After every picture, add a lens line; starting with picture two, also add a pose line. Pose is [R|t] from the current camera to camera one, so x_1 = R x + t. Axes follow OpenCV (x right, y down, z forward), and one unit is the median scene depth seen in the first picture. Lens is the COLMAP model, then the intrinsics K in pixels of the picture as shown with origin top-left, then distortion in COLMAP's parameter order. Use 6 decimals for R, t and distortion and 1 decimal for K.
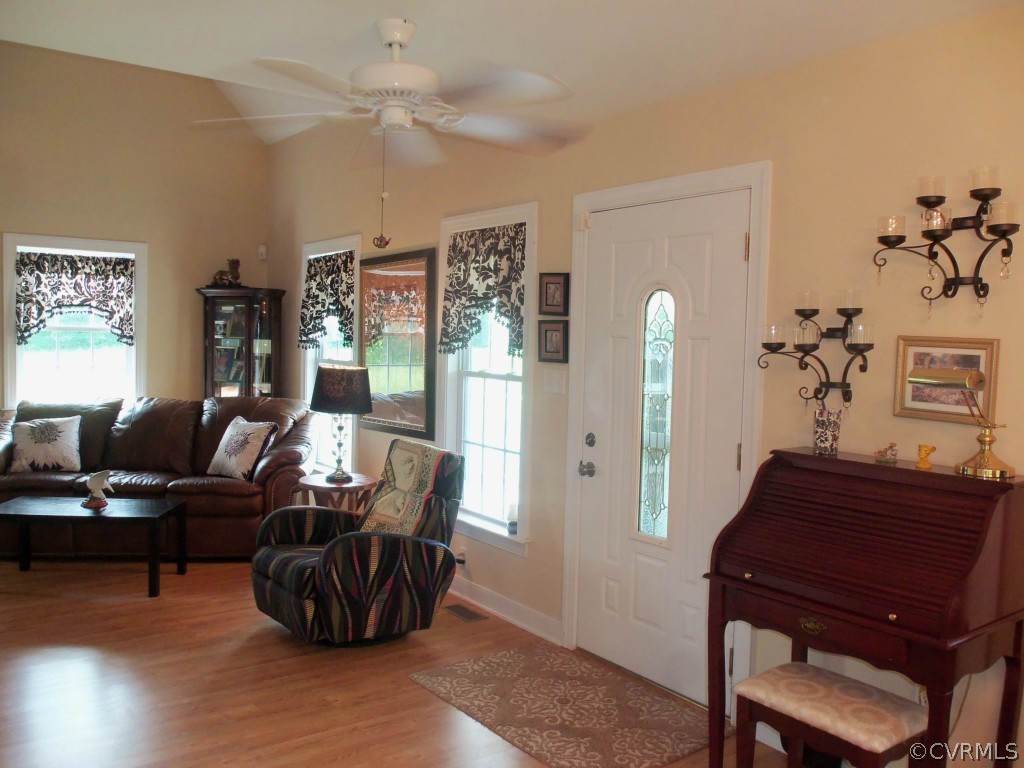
lens RADIAL K [[861.4, 0, 512.0], [0, 861.4, 384.0], [0, 0, 1]] dist [-0.039980, -0.001879]
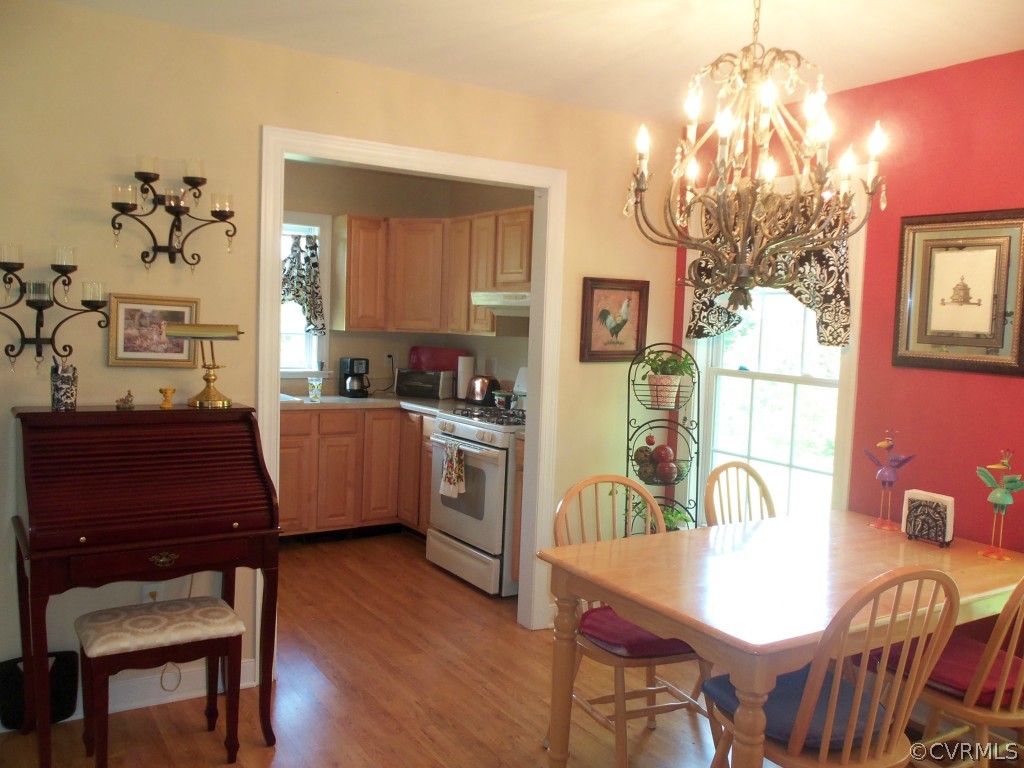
lens RADIAL K [[861.4, 0, 512.0], [0, 861.4, 384.0], [0, 0, 1]] dist [-0.039980, -0.001879]
pose [[0.034087, -0.099110, 0.994493, -0.658010], [0.013354, 0.995027, 0.098705, -0.043765], [-0.999330, 0.009916, 0.035241, 0.468397]]
